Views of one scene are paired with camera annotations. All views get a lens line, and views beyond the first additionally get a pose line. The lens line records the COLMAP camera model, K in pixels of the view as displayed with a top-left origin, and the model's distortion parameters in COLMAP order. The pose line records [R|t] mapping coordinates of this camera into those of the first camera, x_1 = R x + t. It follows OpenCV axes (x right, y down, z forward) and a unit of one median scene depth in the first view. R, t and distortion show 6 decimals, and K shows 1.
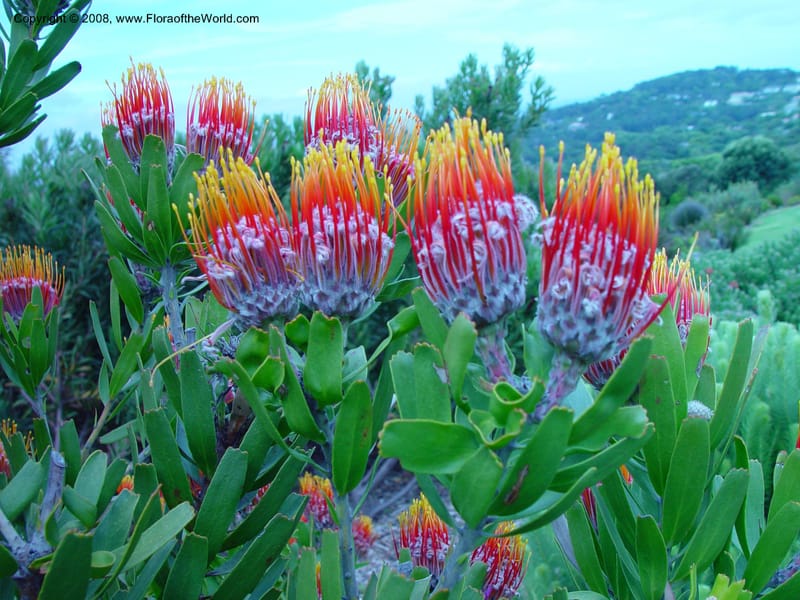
lens RADIAL K [[887.1, 0, 400.0], [0, 887.1, 300.0], [0, 0, 1]] dist [-0.189506, 0.032529]
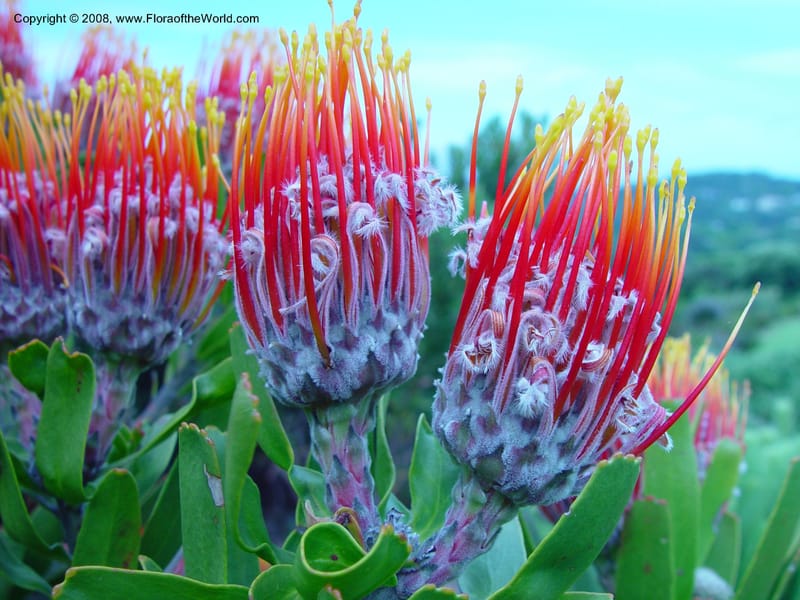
lens RADIAL K [[887.1, 0, 400.0], [0, 887.1, 300.0], [0, 0, 1]] dist [-0.189506, 0.032529]
pose [[0.990404, 0.136322, -0.022706, 0.143446], [-0.137800, 0.986605, -0.087298, 0.007882], [0.010501, 0.089589, 0.995923, 0.487760]]
